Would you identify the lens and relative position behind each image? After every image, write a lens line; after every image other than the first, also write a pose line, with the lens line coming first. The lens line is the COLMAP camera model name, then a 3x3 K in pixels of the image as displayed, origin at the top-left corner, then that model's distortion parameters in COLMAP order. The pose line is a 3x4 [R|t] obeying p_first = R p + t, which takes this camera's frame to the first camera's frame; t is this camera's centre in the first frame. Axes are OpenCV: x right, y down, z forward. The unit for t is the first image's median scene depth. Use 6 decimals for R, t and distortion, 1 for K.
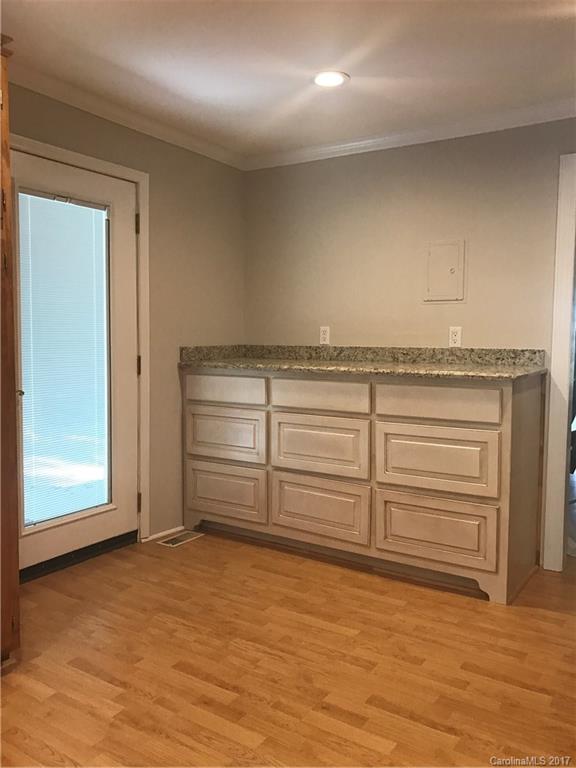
lens RADIAL K [[626.2, 0, 288.0], [0, 626.2, 384.0], [0, 0, 1]] dist [0.011542, 0.004534]
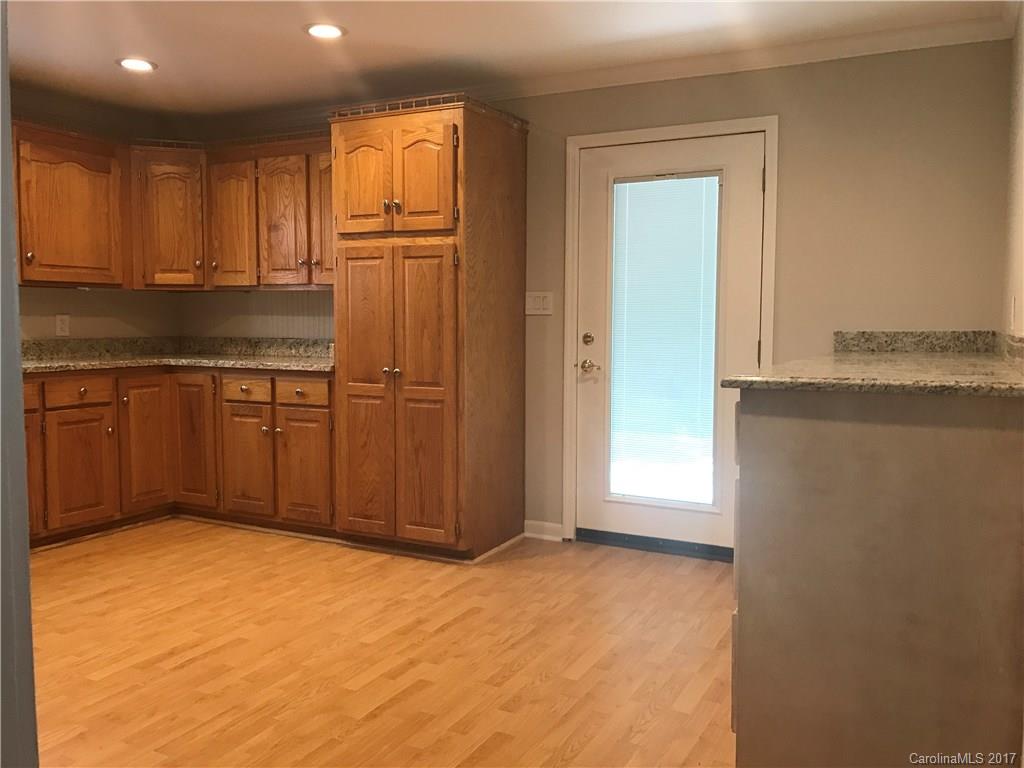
lens RADIAL K [[835.0, 0, 512.0], [0, 835.0, 384.0], [0, 0, 1]] dist [0.011542, 0.004534]
pose [[0.107159, 0.069679, -0.991797, 1.197228], [-0.084993, 0.994532, 0.060688, -0.039493], [0.990602, 0.077792, 0.112496, 0.813433]]
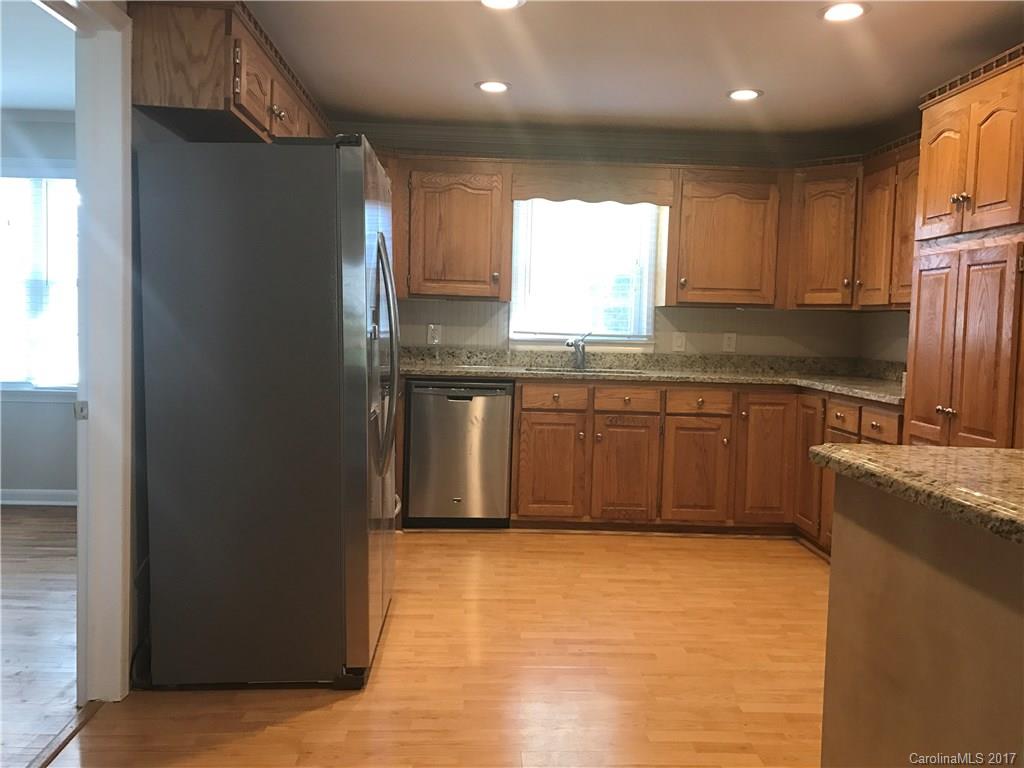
lens RADIAL K [[835.0, 0, 512.0], [0, 835.0, 384.0], [0, 0, 1]] dist [0.011542, 0.004534]
pose [[-0.802930, 0.009798, -0.595993, 0.852772], [-0.086510, 0.987363, 0.132779, -0.100718], [0.589762, 0.158172, -0.791936, 1.390495]]
